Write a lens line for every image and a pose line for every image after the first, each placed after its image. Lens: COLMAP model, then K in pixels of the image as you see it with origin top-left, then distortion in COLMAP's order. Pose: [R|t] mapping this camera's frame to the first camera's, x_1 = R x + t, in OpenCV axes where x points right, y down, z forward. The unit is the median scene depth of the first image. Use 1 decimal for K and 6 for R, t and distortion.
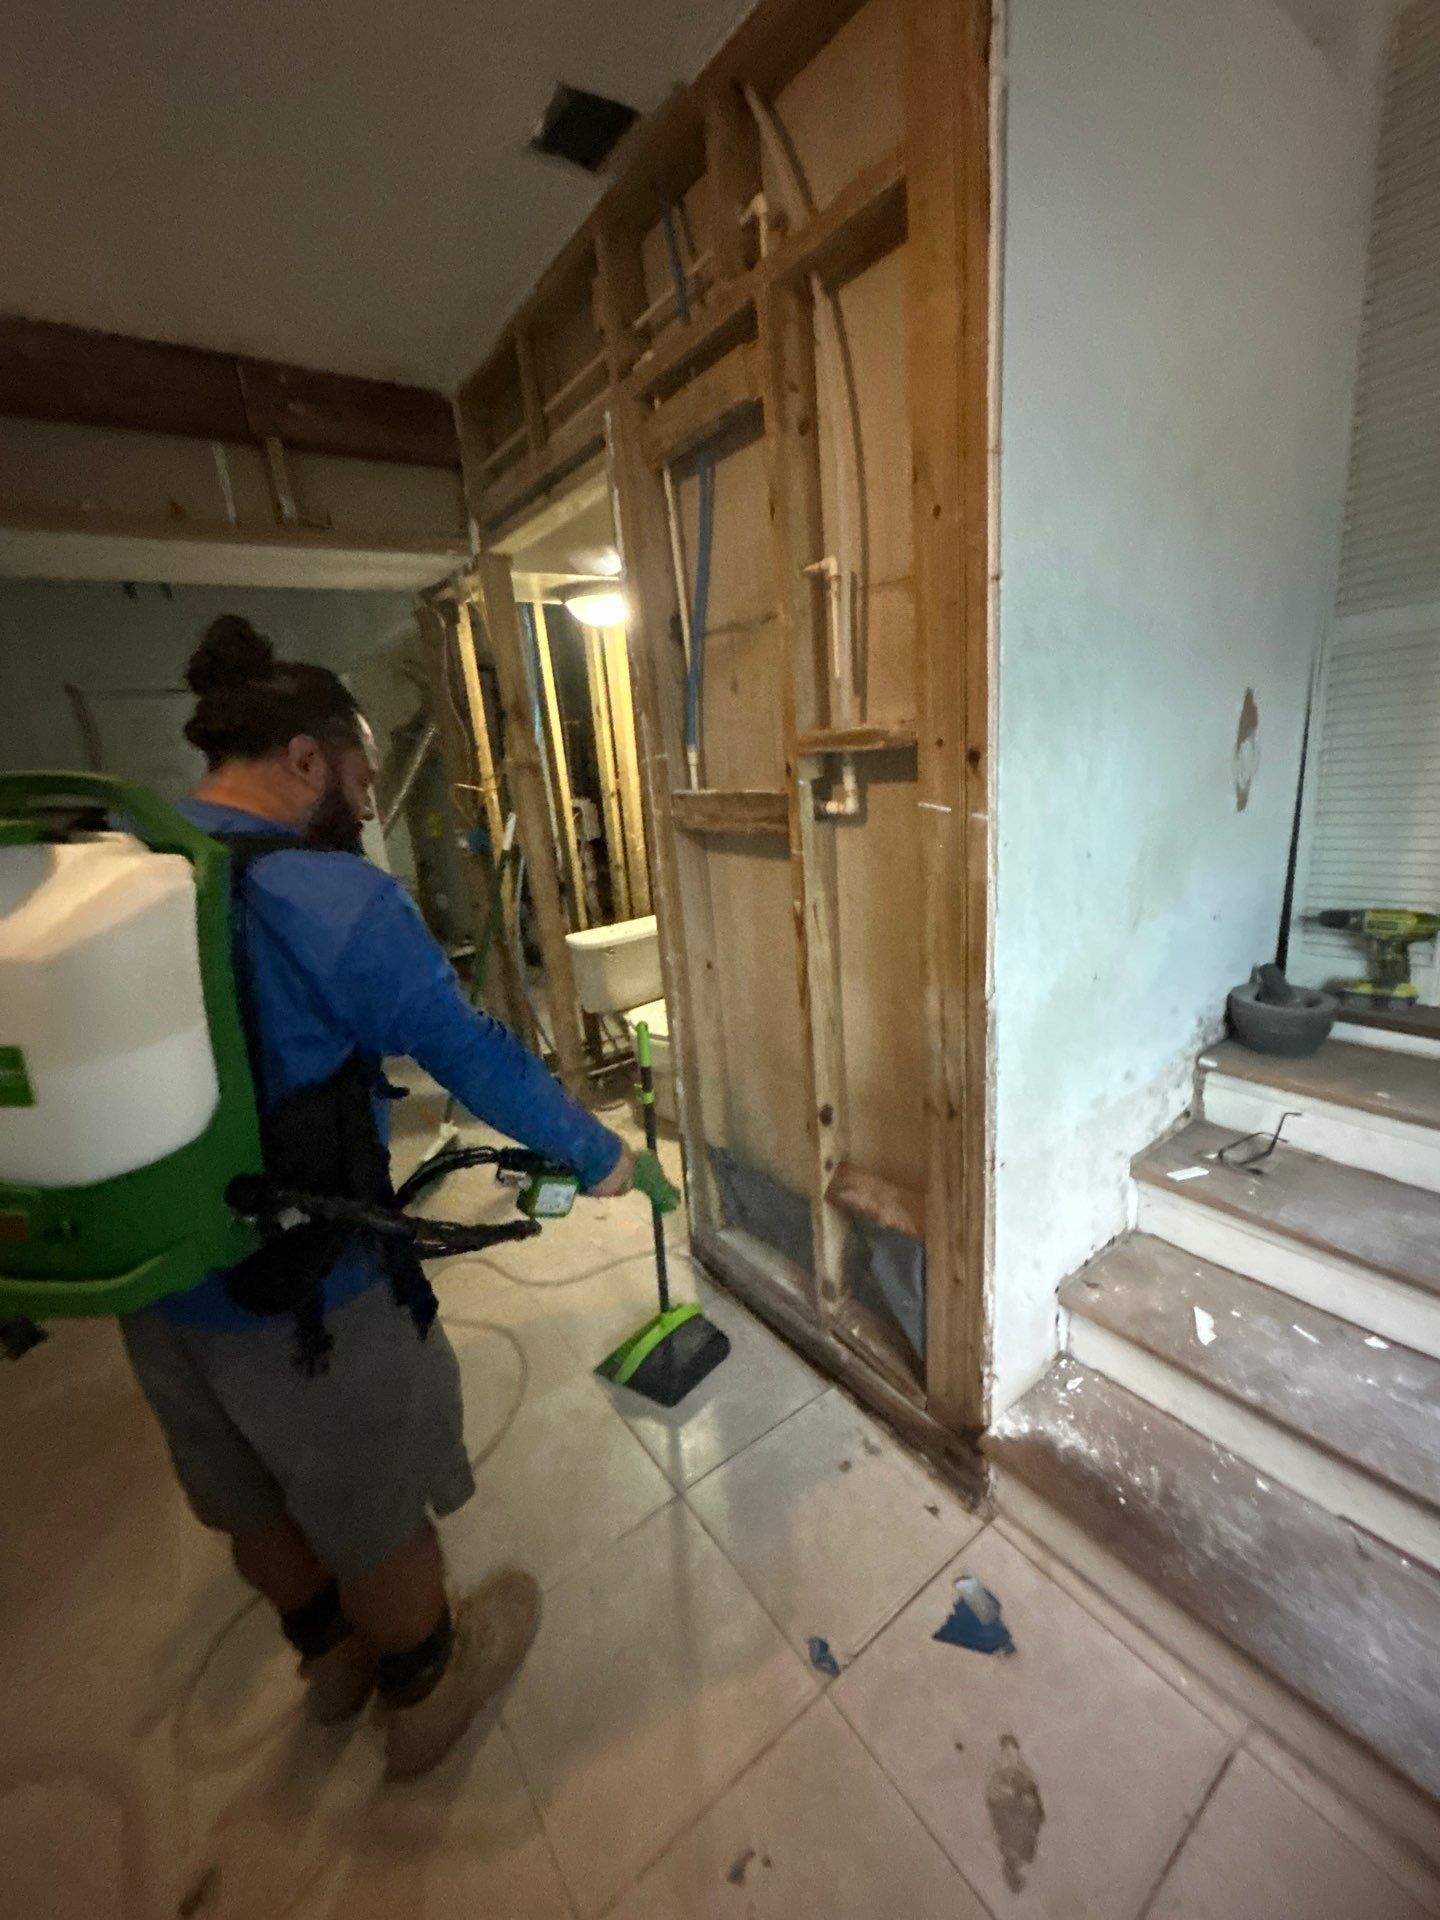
lens RADIAL K [[772.3, 0, 720.0], [0, 772.3, 960.0], [0, 0, 1]] dist [-0.000221, 0.000805]
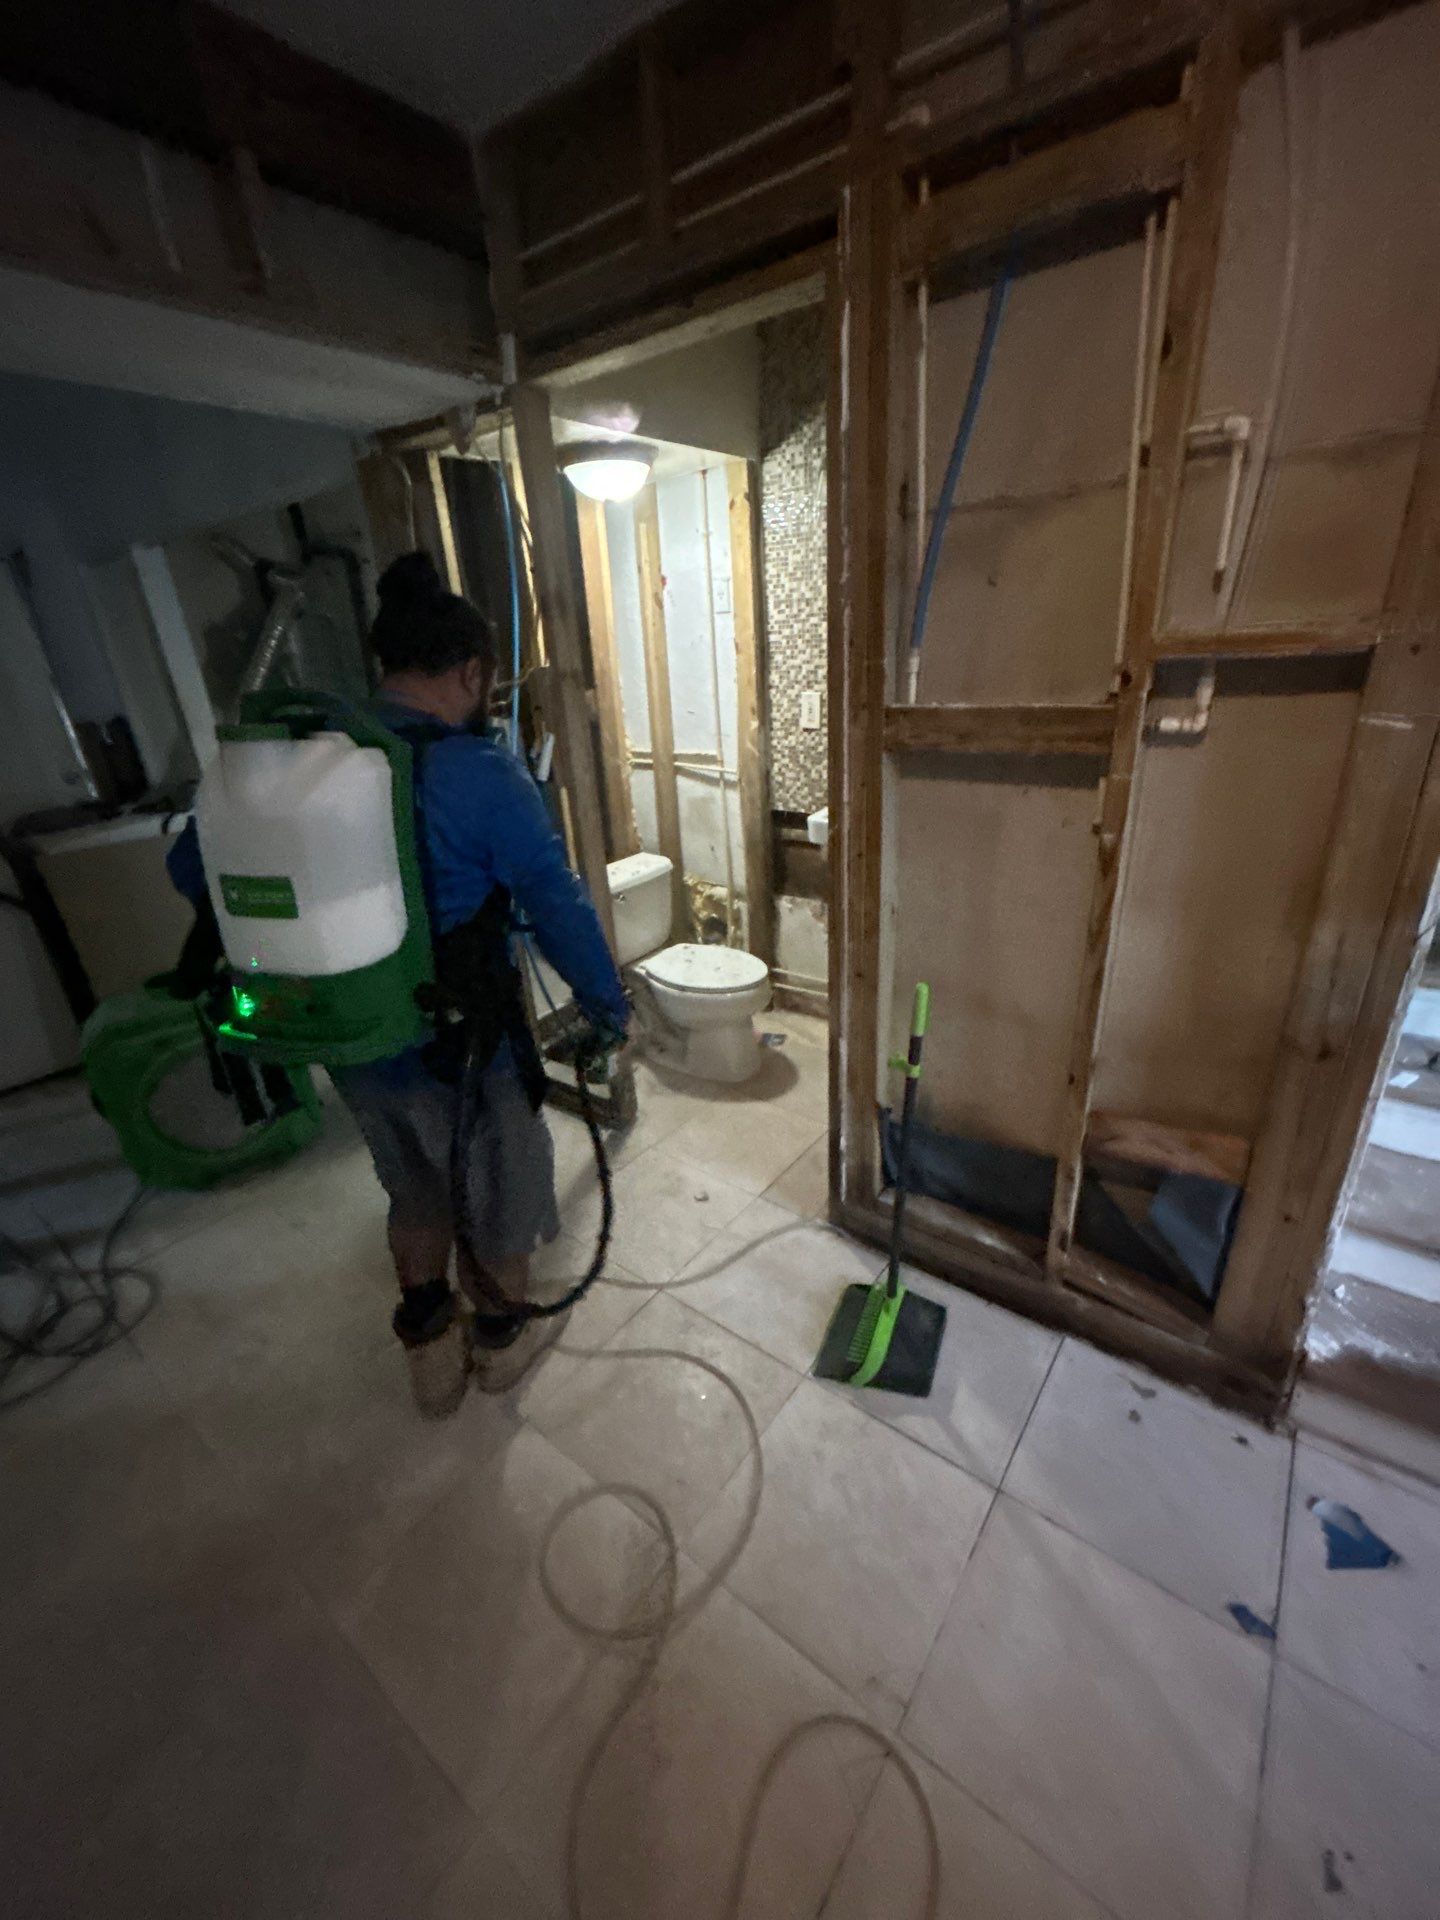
lens RADIAL K [[772.3, 0, 720.0], [0, 772.3, 960.0], [0, 0, 1]] dist [-0.000221, 0.000805]
pose [[0.959144, -0.080693, 0.271166, -0.570809], [0.054477, 0.993203, 0.102862, -0.047276], [-0.277623, -0.083887, 0.957021, 0.264899]]
